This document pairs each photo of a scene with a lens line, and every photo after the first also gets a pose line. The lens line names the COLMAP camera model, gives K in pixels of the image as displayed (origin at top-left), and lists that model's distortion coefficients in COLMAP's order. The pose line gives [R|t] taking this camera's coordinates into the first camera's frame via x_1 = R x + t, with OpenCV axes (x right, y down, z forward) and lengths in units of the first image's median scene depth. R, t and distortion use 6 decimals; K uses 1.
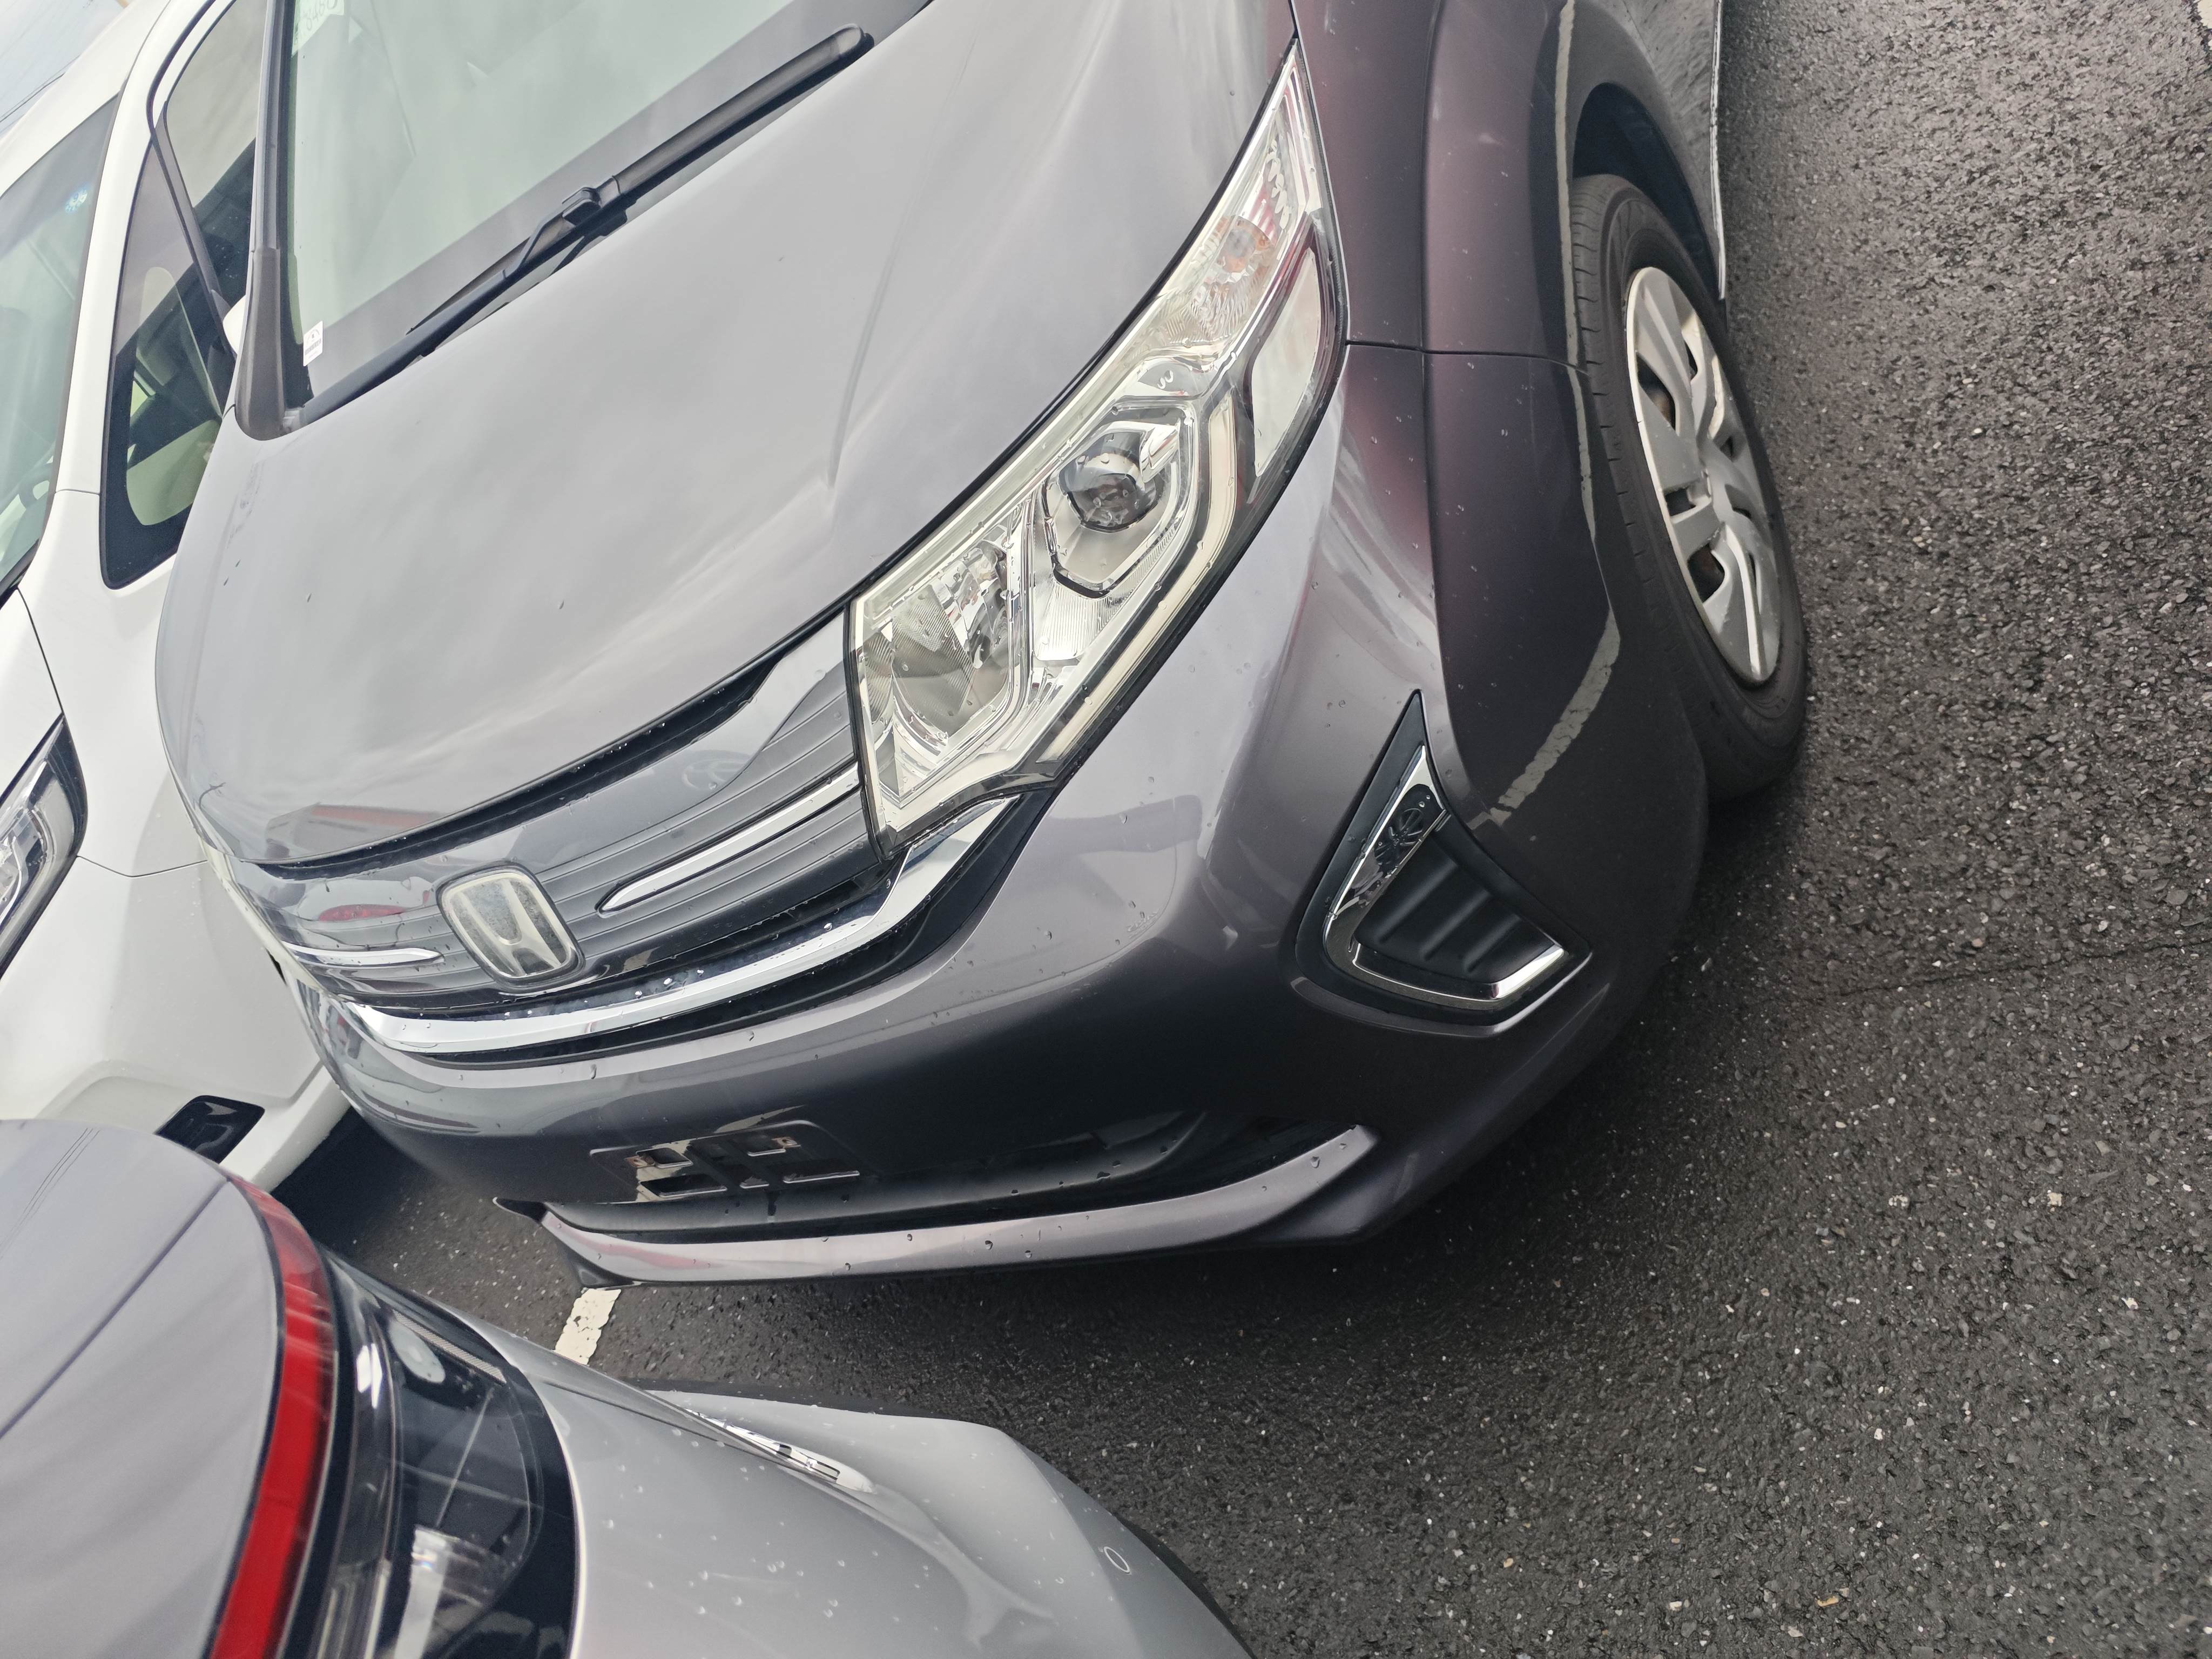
lens RADIAL K [[1633.0, 0, 1111.6], [0, 1633.0, 836.7], [0, 0, 1]] dist [0.040162, -0.044832]
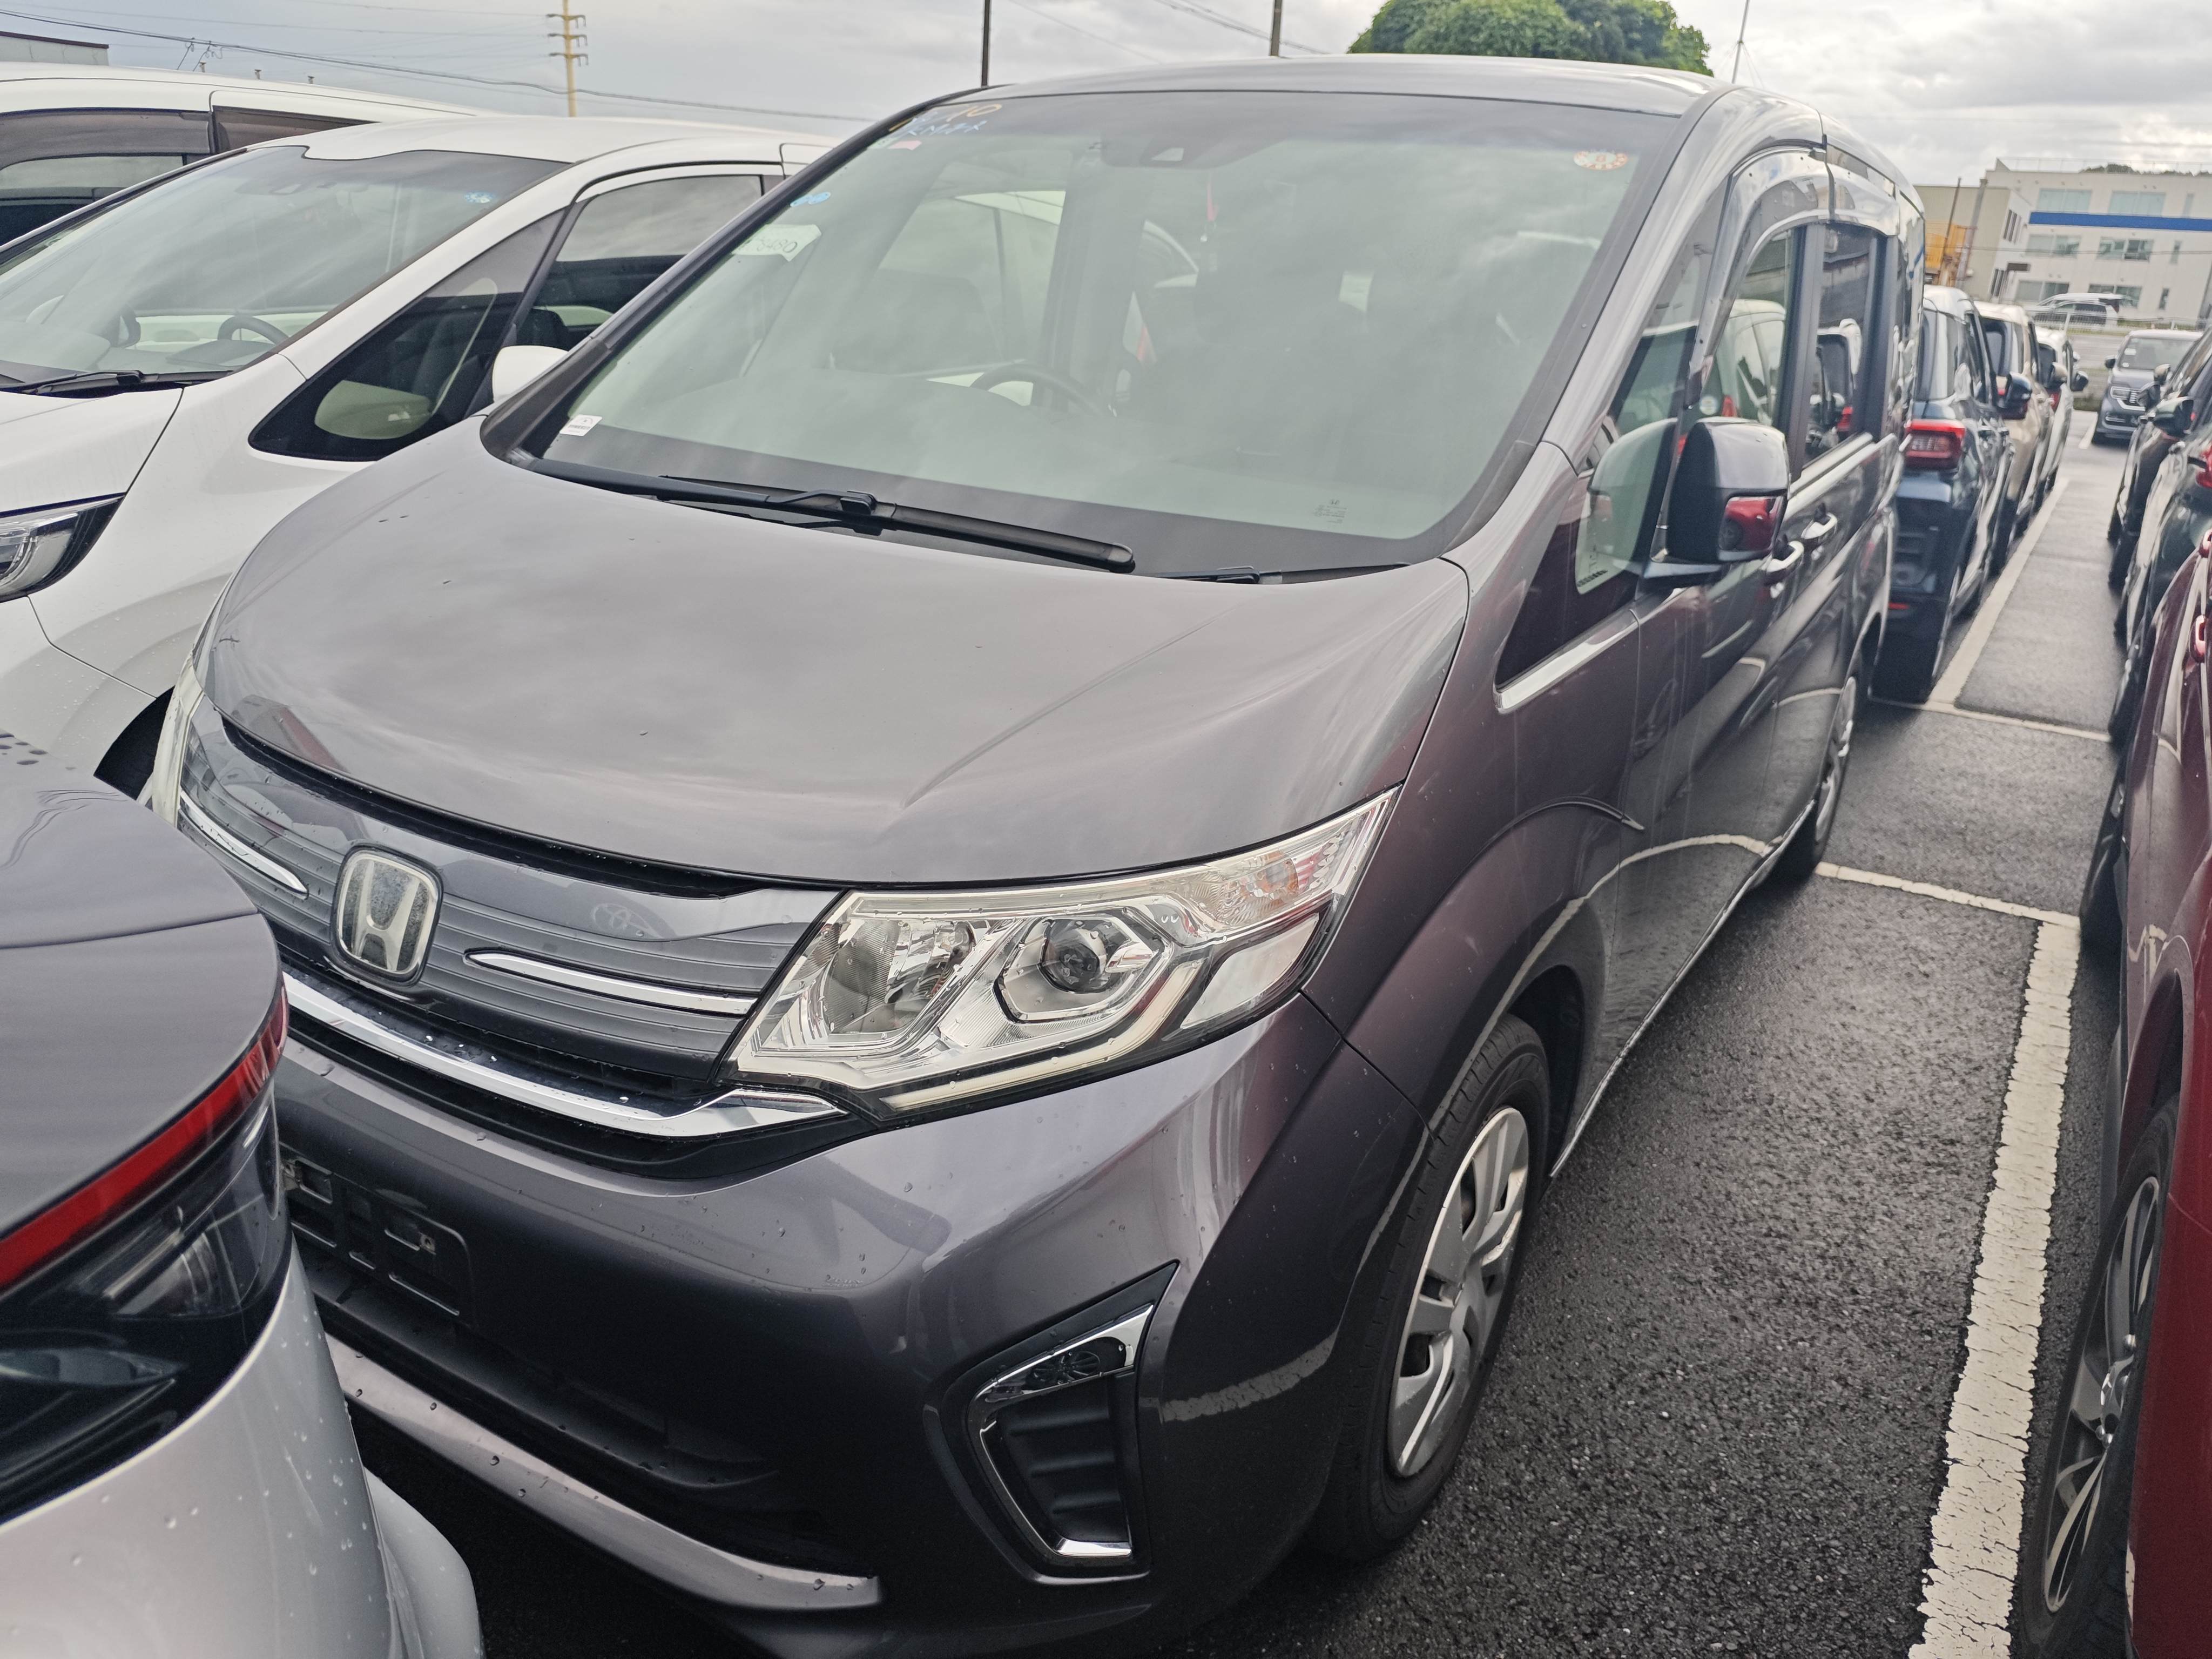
lens RADIAL K [[1633.0, 0, 1111.6], [0, 1633.0, 836.7], [0, 0, 1]] dist [0.040162, -0.044832]
pose [[0.772004, 0.635585, 0.006431, -0.030777], [-0.601706, 0.734039, -0.314860, 0.055611], [-0.204841, 0.239204, 0.949116, -0.103894]]
